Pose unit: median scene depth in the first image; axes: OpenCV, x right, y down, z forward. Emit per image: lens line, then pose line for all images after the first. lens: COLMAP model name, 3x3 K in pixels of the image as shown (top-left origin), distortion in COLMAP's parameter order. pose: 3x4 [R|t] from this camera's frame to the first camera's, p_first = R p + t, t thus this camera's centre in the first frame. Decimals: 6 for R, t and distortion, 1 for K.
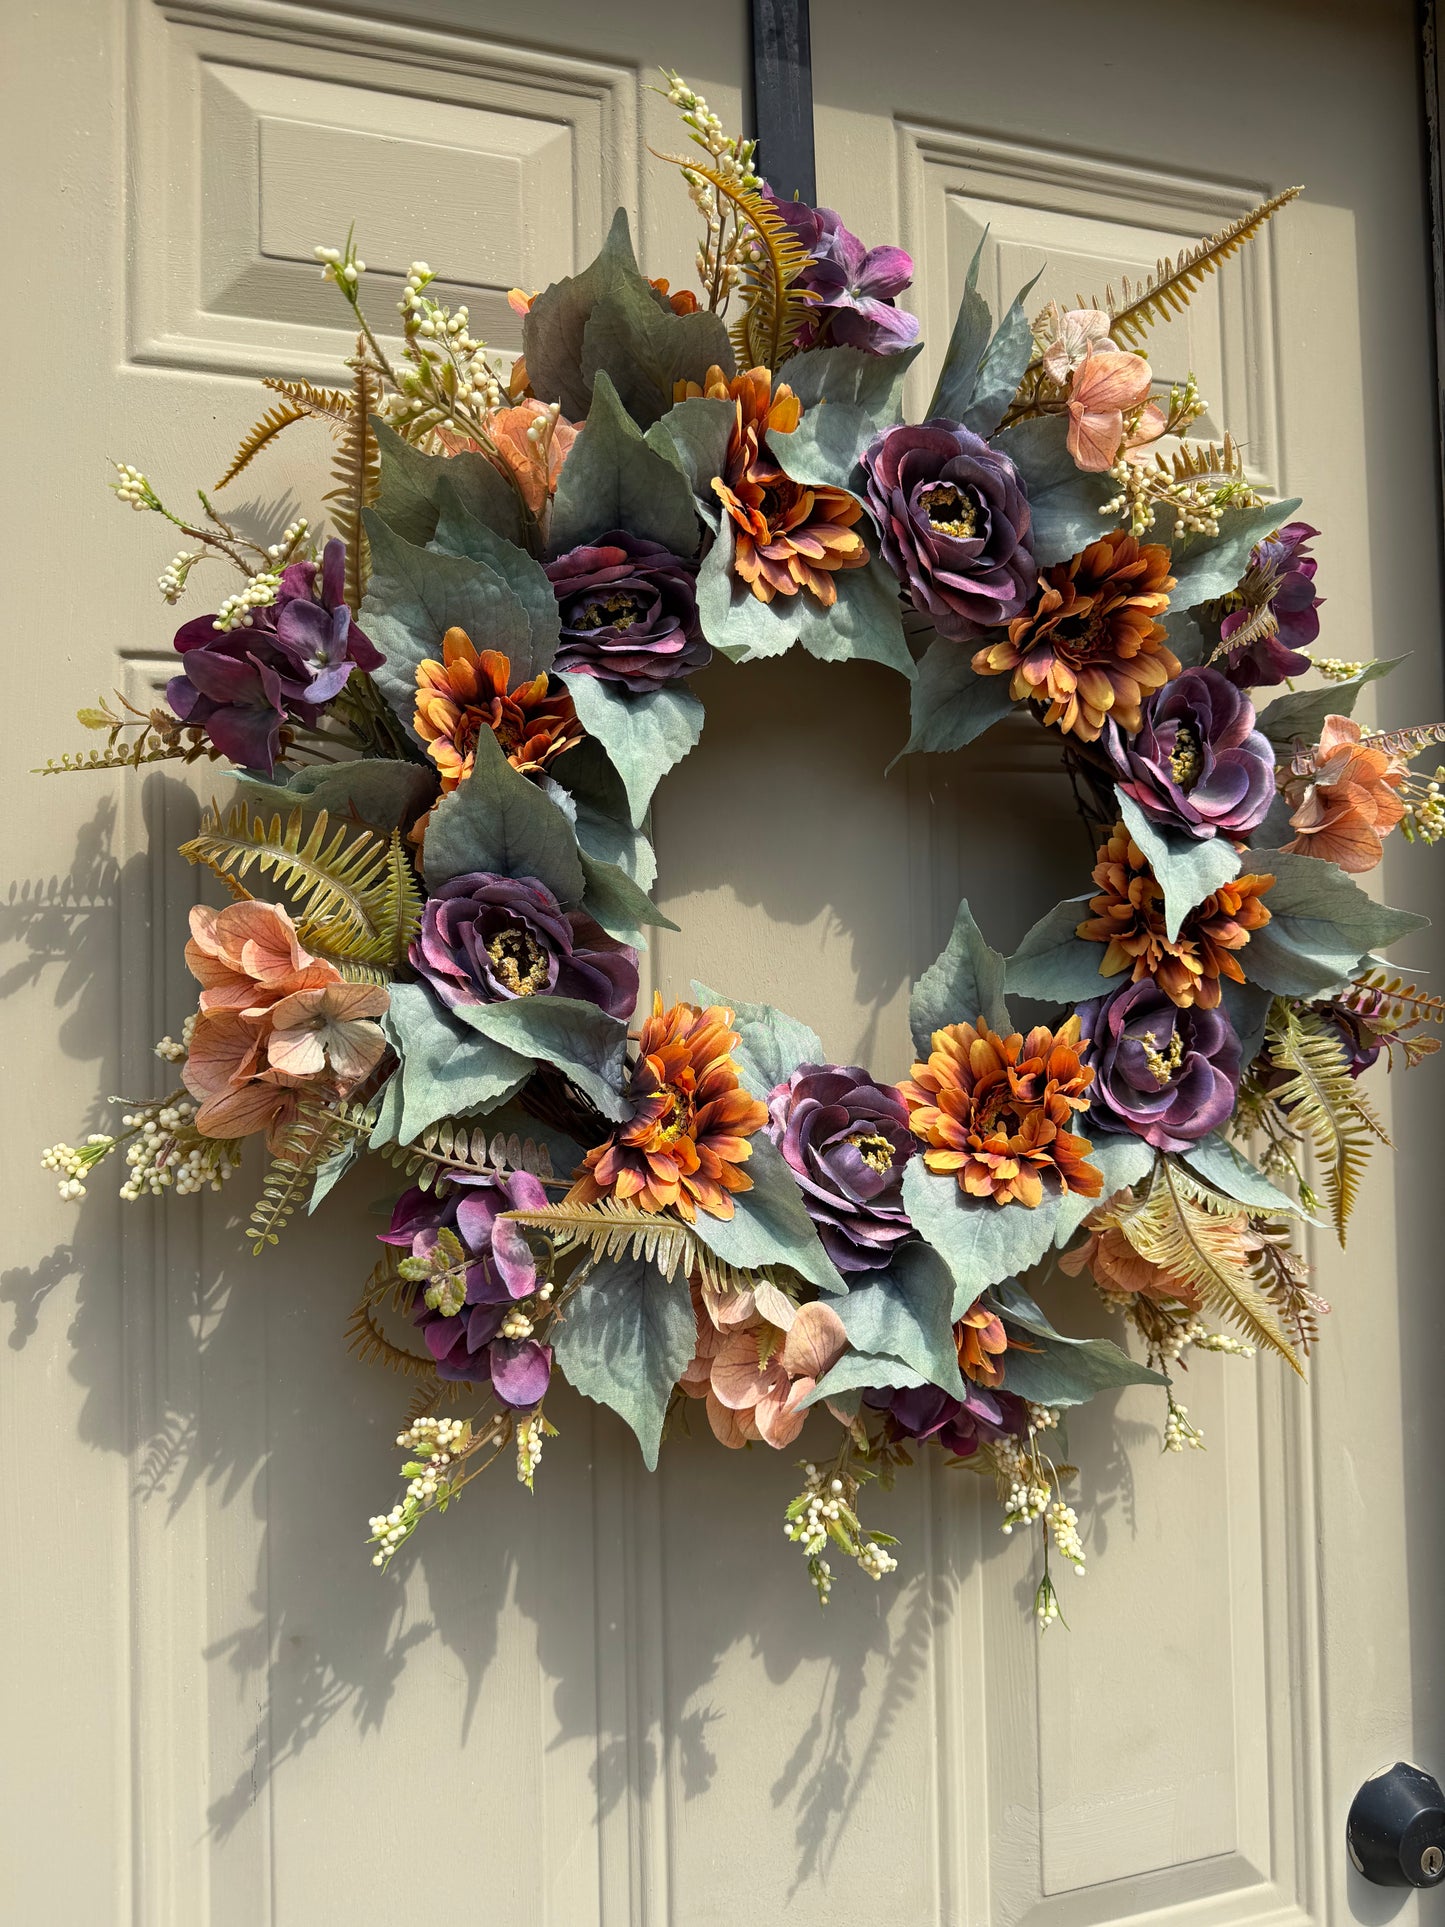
lens RADIAL K [[1353.0, 0, 727.0], [0, 1353.0, 963.8], [0, 0, 1]] dist [0.064799, -0.097951]
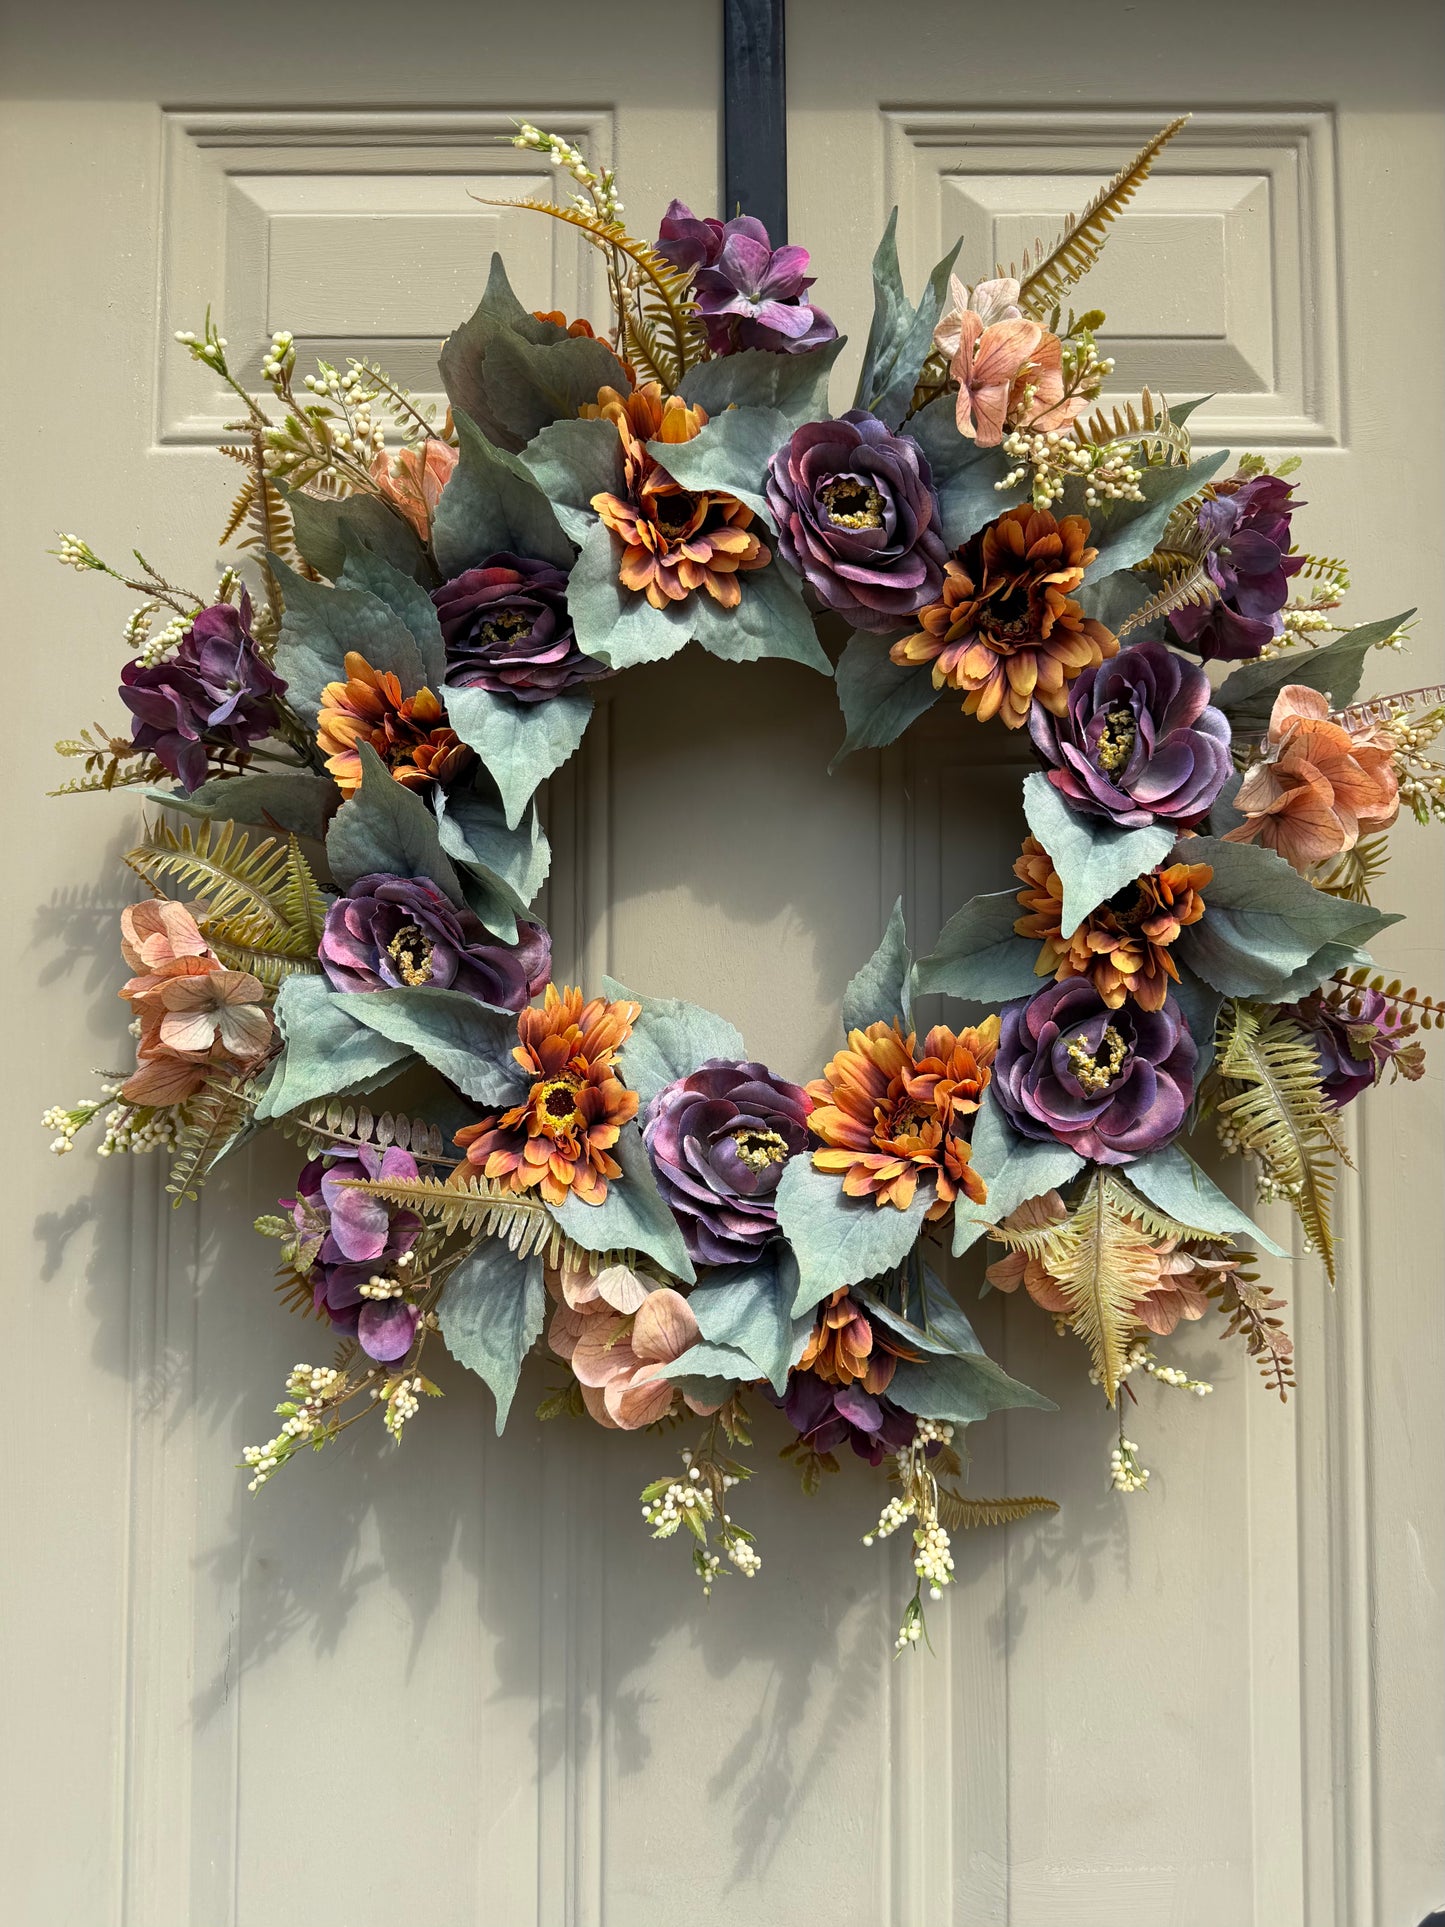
lens RADIAL K [[1385.6, 0, 728.8], [0, 1385.6, 965.7], [0, 0, 1]] dist [0.064290, -0.101961]
pose [[0.952759, 0.002713, -0.303714, 0.400839], [-0.007699, 0.999855, -0.015218, 0.020681], [0.303628, 0.016838, 0.952642, 0.015616]]
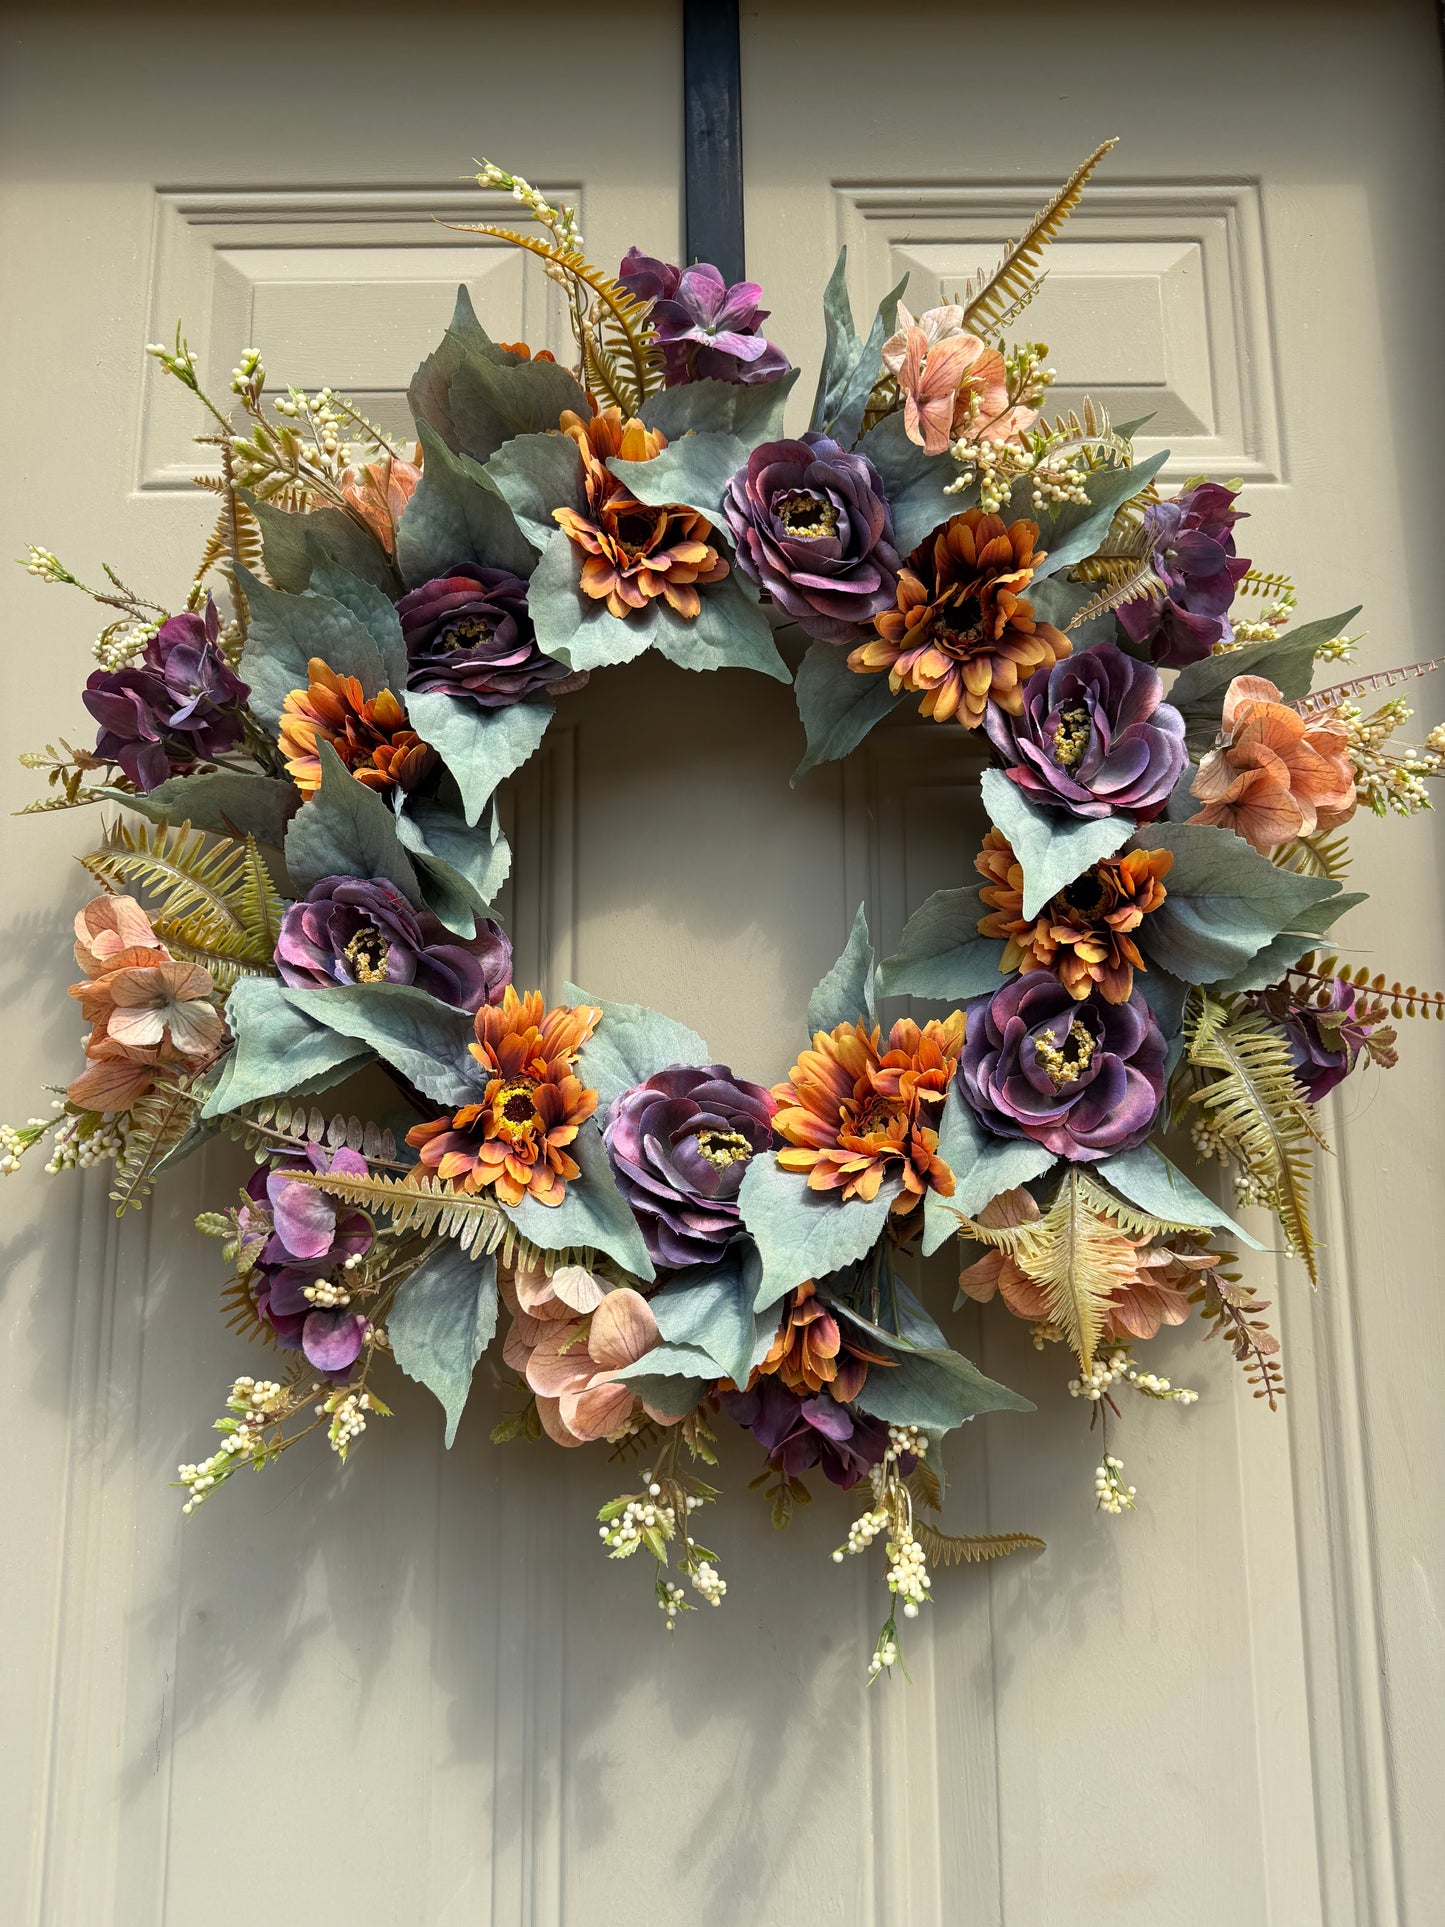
lens RADIAL K [[1353.0, 0, 727.0], [0, 1353.0, 963.8], [0, 0, 1]] dist [0.064799, -0.097951]
pose [[0.953612, -0.039666, -0.298415, 0.411095], [0.001521, 0.991903, -0.126986, 0.133080], [0.301036, 0.120641, 0.945951, 0.064918]]
